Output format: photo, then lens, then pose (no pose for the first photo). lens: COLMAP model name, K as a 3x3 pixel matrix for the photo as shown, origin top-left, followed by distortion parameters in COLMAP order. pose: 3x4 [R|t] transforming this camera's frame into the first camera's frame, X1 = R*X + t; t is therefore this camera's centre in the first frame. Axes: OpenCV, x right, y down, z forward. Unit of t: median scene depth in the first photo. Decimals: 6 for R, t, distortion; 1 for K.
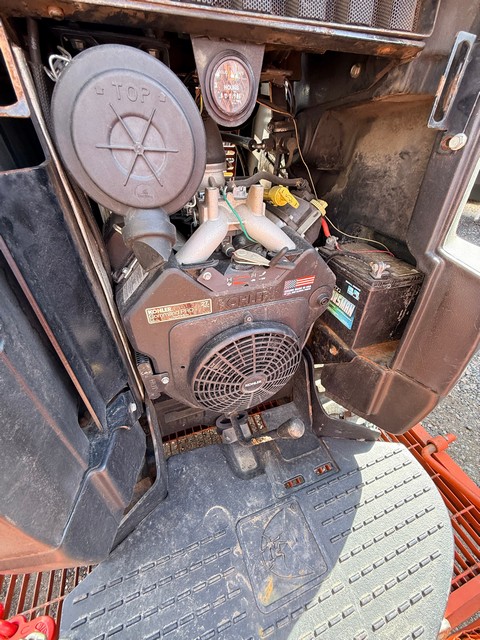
lens RADIAL K [[254.4, 0, 240.0], [0, 254.4, 320.0], [0, 0, 1]] dist [0.000882, 0.000129]
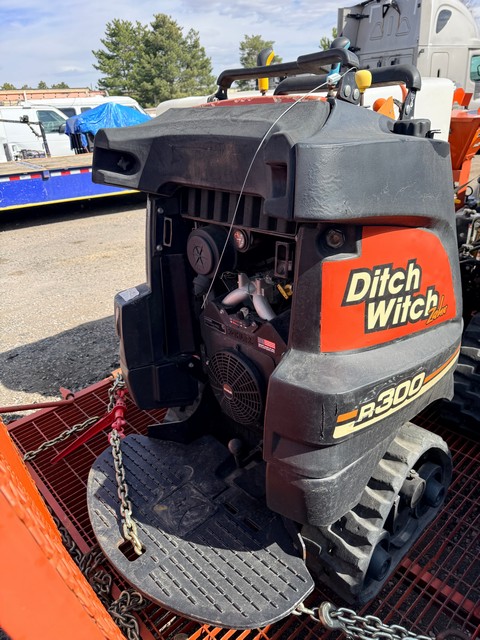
lens RADIAL K [[458.6, 0, 240.0], [0, 458.6, 320.0], [0, 0, 1]] dist [-0.003705, -0.003393]
pose [[0.389213, 0.354642, -0.850142, 2.159795], [-0.520906, 0.845914, 0.114396, -0.437797], [0.759717, 0.398320, 0.513976, -0.479146]]
